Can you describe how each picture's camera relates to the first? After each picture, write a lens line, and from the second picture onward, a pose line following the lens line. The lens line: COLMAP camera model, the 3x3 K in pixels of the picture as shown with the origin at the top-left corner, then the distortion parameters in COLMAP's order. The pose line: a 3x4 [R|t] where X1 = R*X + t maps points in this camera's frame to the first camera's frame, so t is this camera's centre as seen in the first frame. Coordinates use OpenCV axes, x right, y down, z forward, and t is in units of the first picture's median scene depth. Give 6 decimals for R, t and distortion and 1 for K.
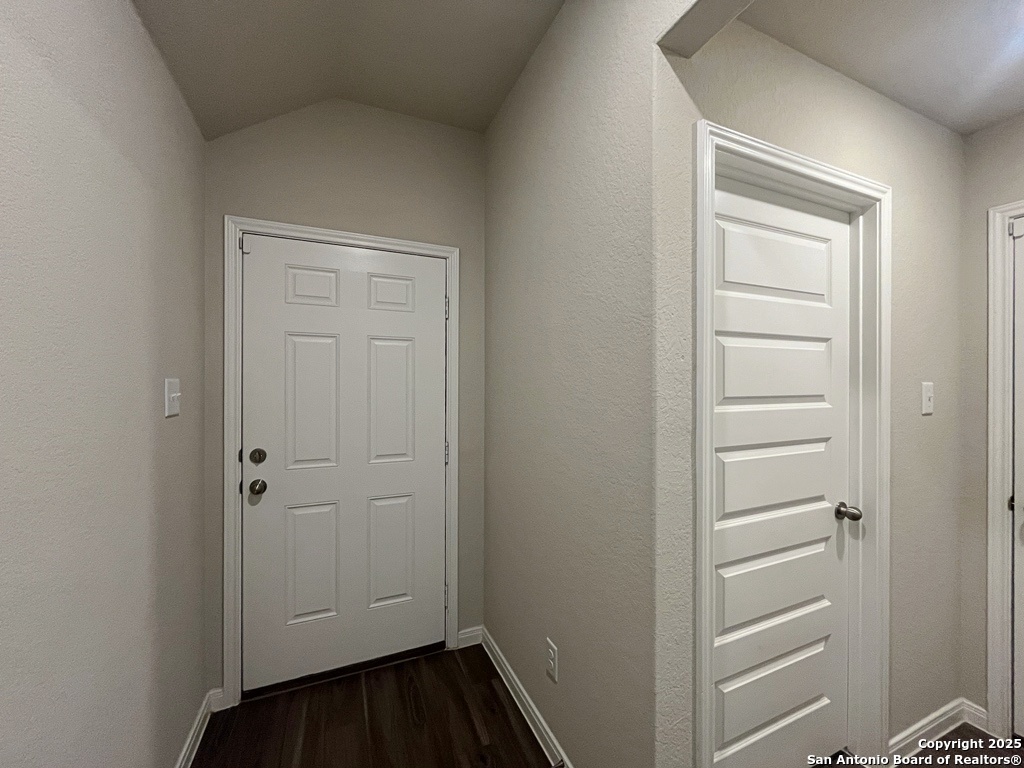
lens RADIAL K [[412.7, 0, 514.8], [0, 412.7, 386.2], [0, 0, 1]] dist [-0.002943, -0.000355]
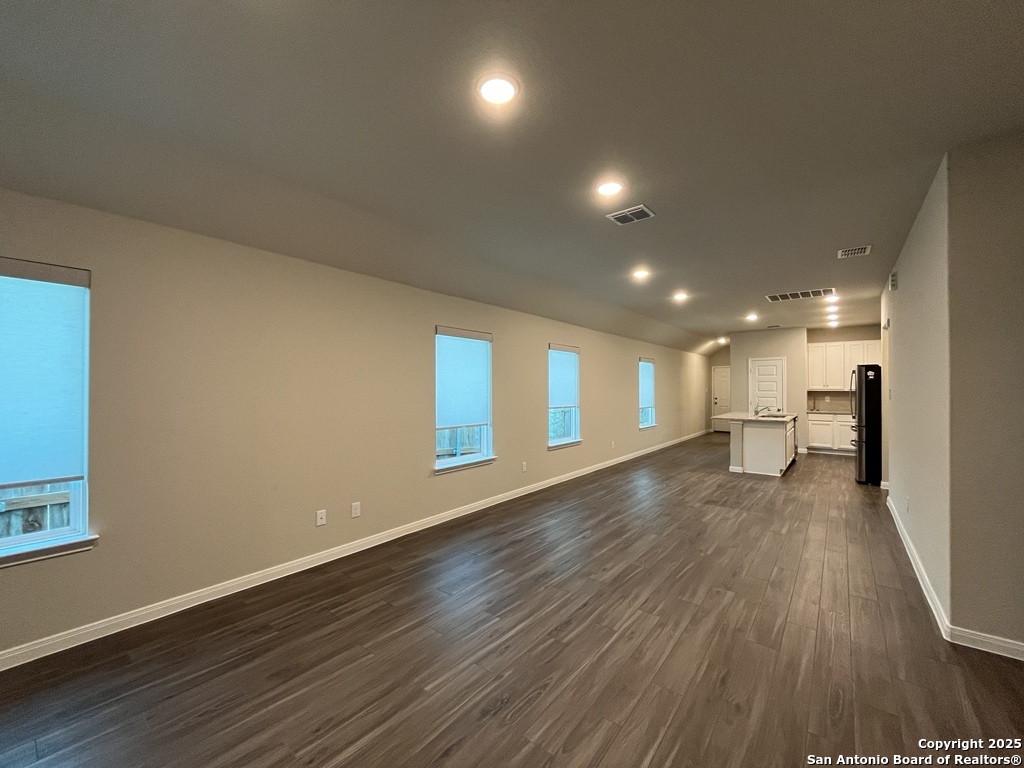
lens RADIAL K [[412.7, 0, 515.3], [0, 412.7, 383.6], [0, 0, 1]] dist [-0.002943, -0.000355]
pose [[0.469912, -0.003533, -0.882706, 4.192627], [-0.004382, 0.999970, -0.006335, -0.032329], [0.882702, 0.006845, 0.469883, -5.623711]]
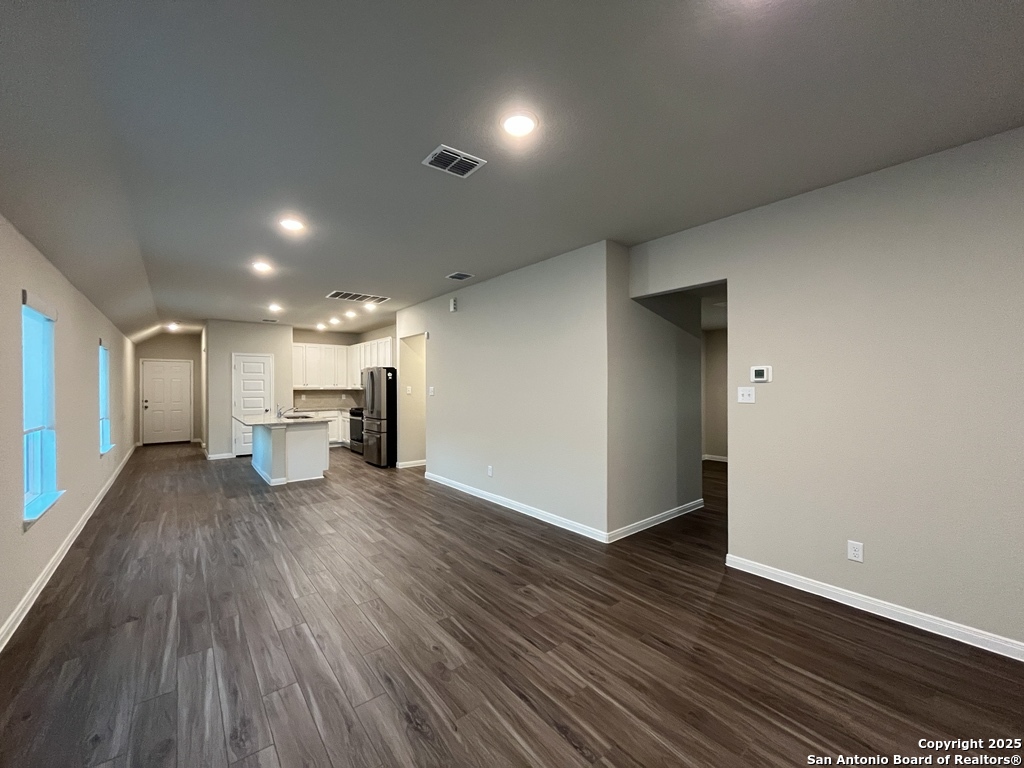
lens RADIAL K [[412.7, 0, 512.5], [0, 412.7, 386.1], [0, 0, 1]] dist [-0.002943, -0.000355]
pose [[0.964527, -0.000238, 0.263985, 2.695713], [0.000031, 1.000000, 0.000788, -0.038301], [-0.263985, -0.000752, 0.964526, -5.703646]]
